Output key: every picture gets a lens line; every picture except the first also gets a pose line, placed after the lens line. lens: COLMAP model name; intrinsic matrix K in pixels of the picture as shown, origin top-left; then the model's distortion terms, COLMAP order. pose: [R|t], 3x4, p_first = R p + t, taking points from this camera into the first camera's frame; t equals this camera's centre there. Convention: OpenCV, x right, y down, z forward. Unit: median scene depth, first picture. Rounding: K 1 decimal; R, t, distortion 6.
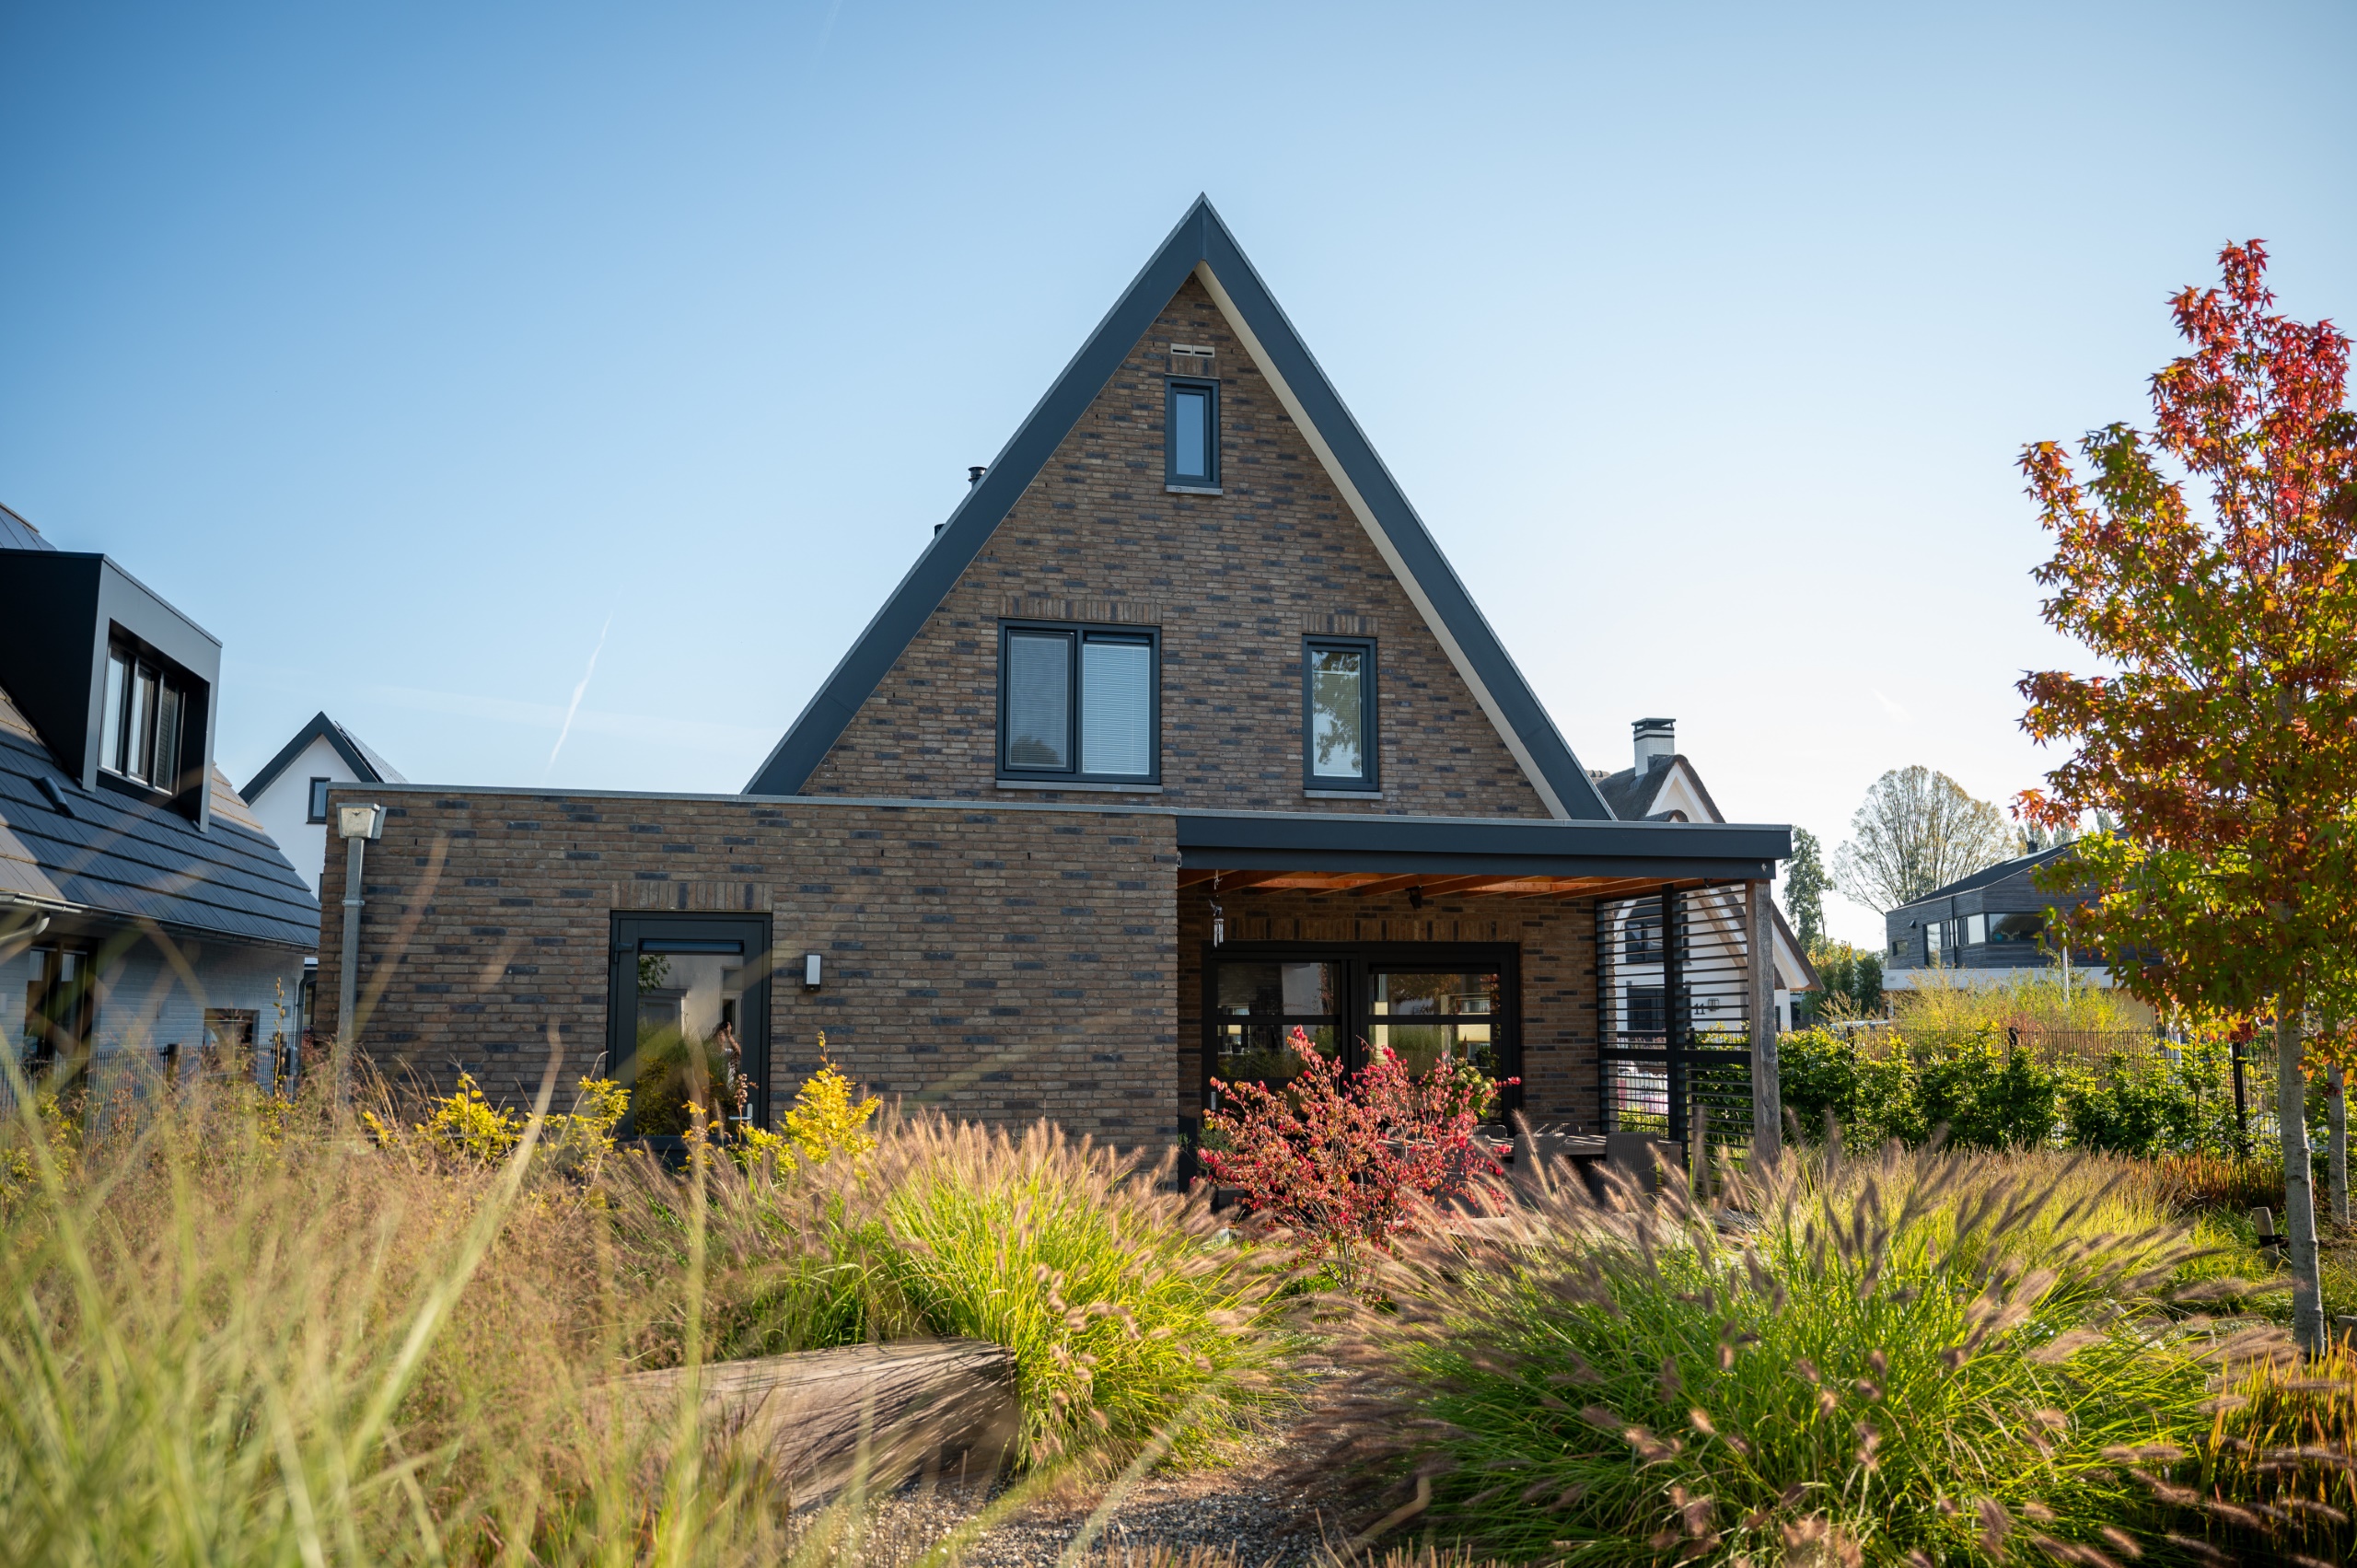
lens RADIAL K [[1971.2, 0, 1180.5], [0, 1971.2, 781.9], [0, 0, 1]] dist [-0.042758, -0.000507]
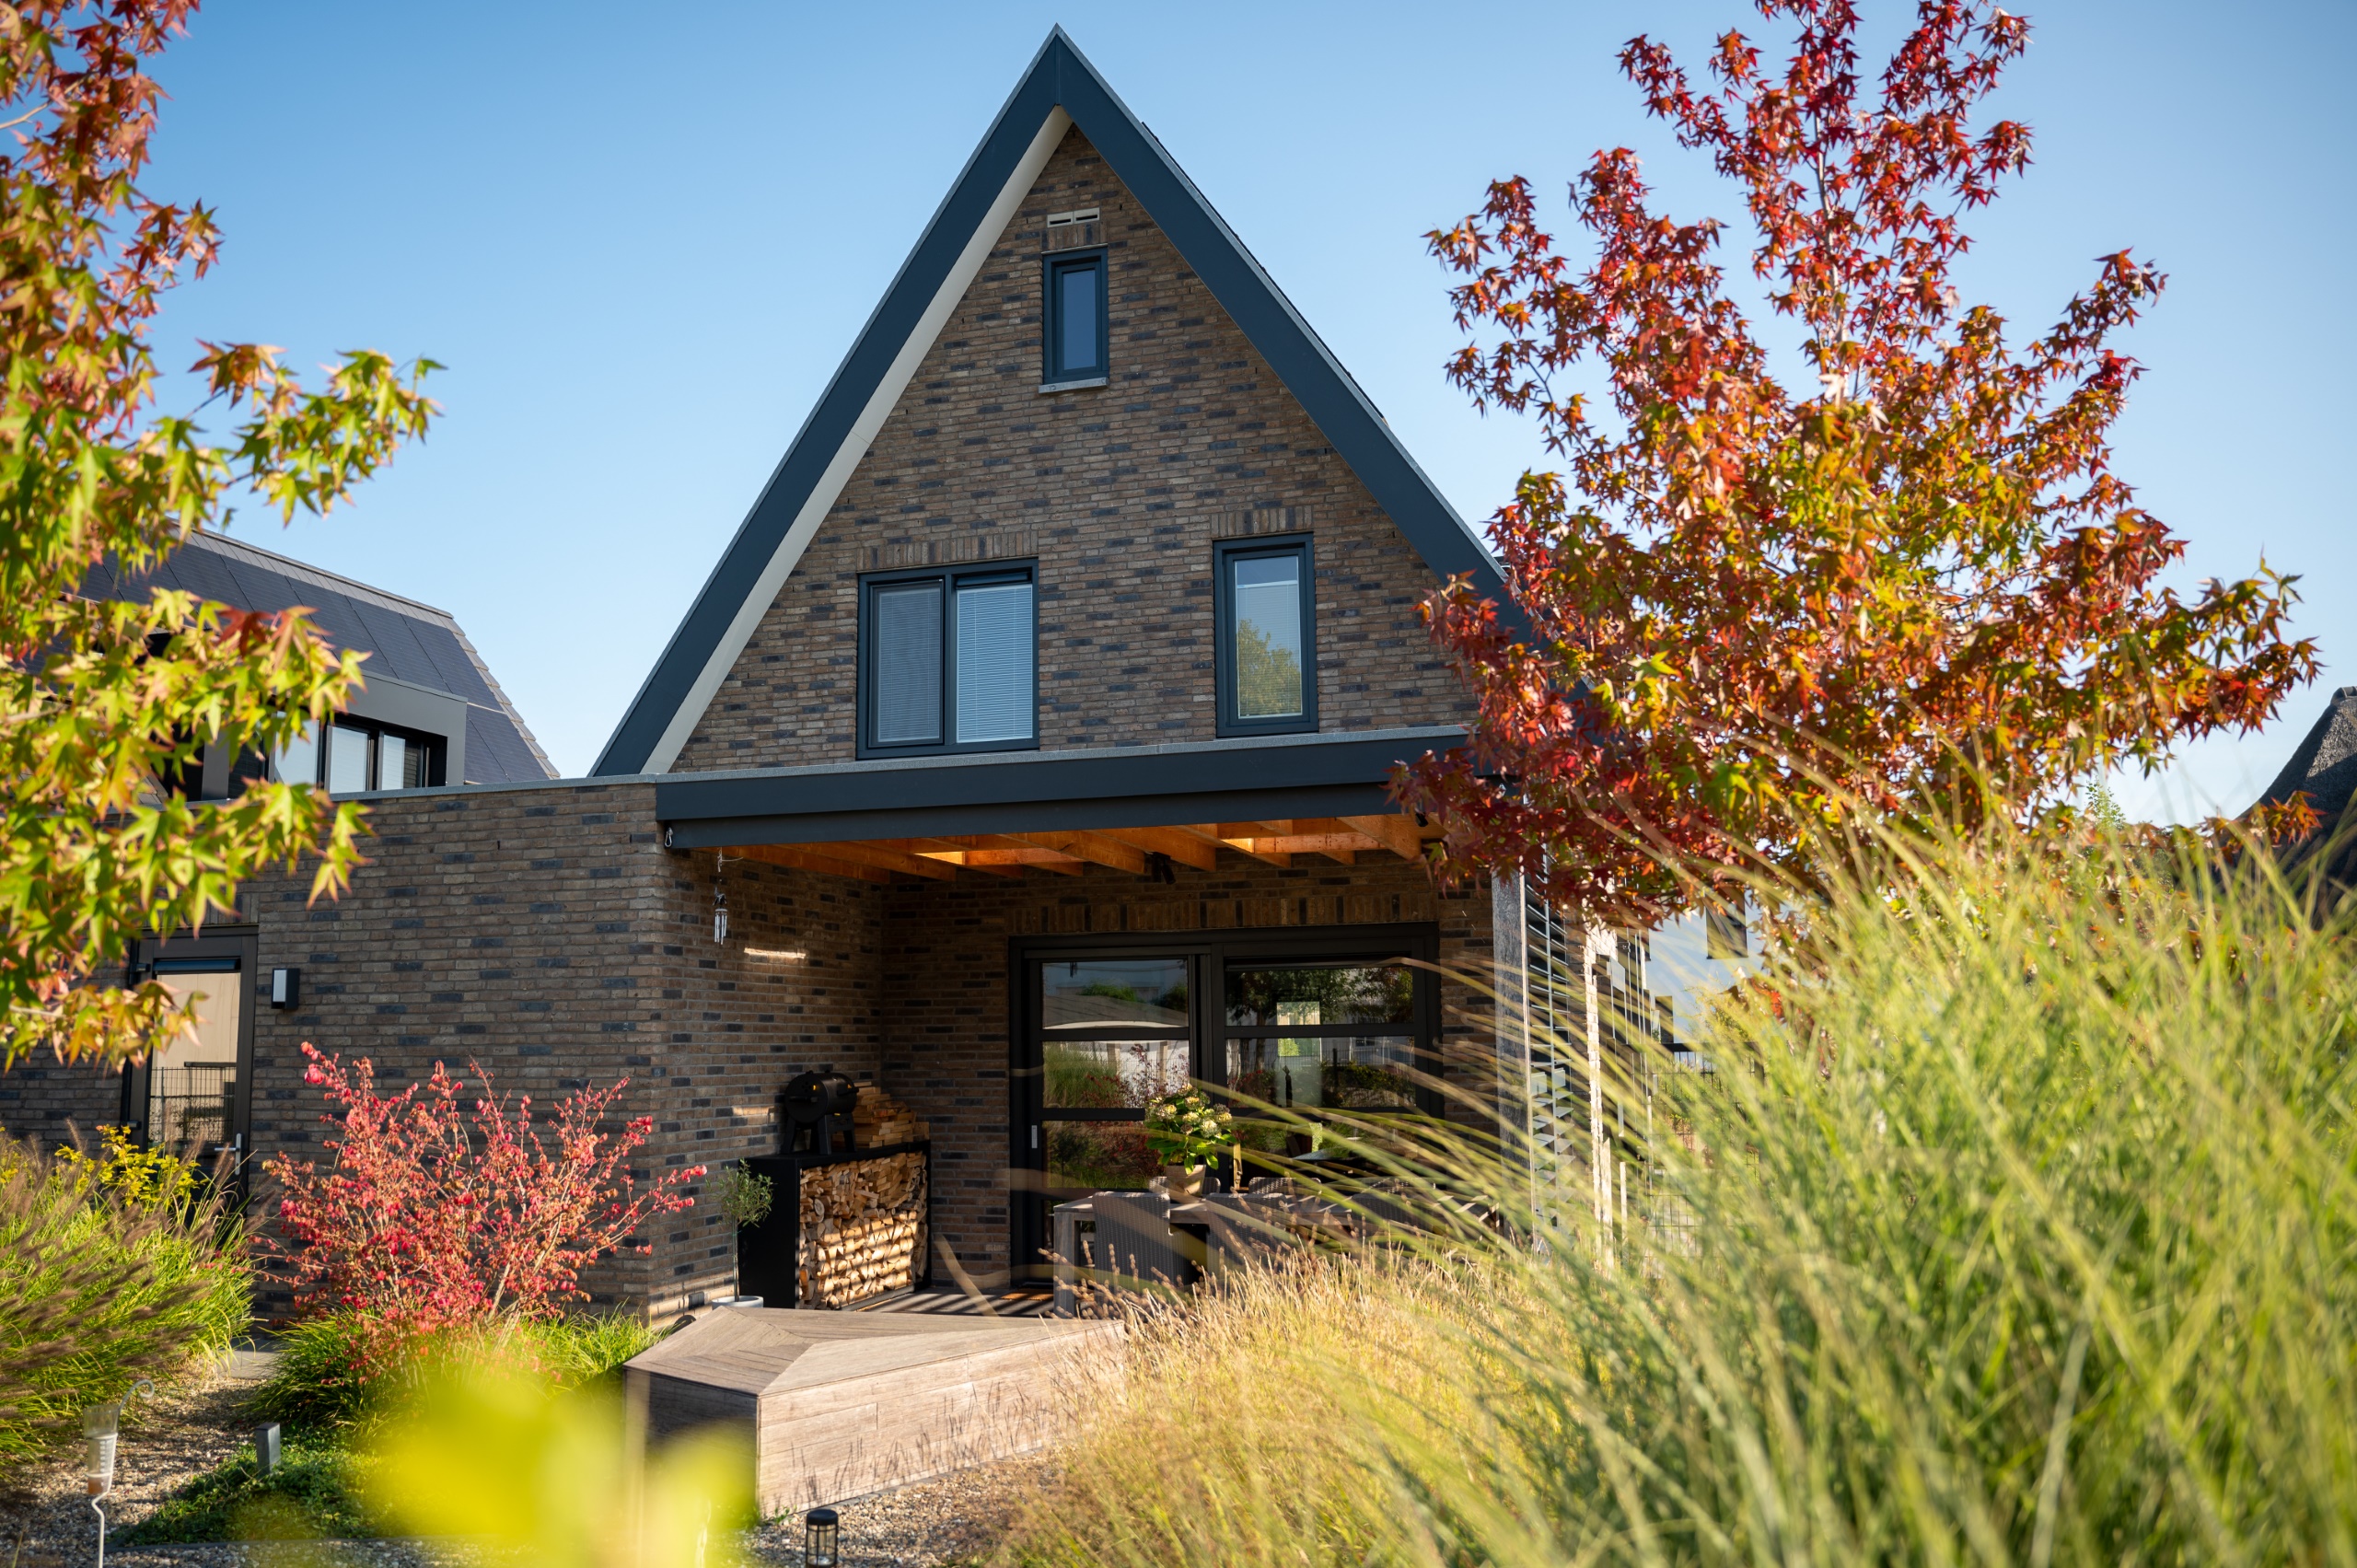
lens RADIAL K [[1971.2, 0, 1164.2], [0, 1971.2, 789.7], [0, 0, 1]] dist [-0.042758, -0.000507]
pose [[0.843918, -0.080194, -0.530445, 0.462385], [0.077103, 0.996630, -0.028007, 0.044896], [0.530903, -0.017263, 0.847257, 0.330115]]
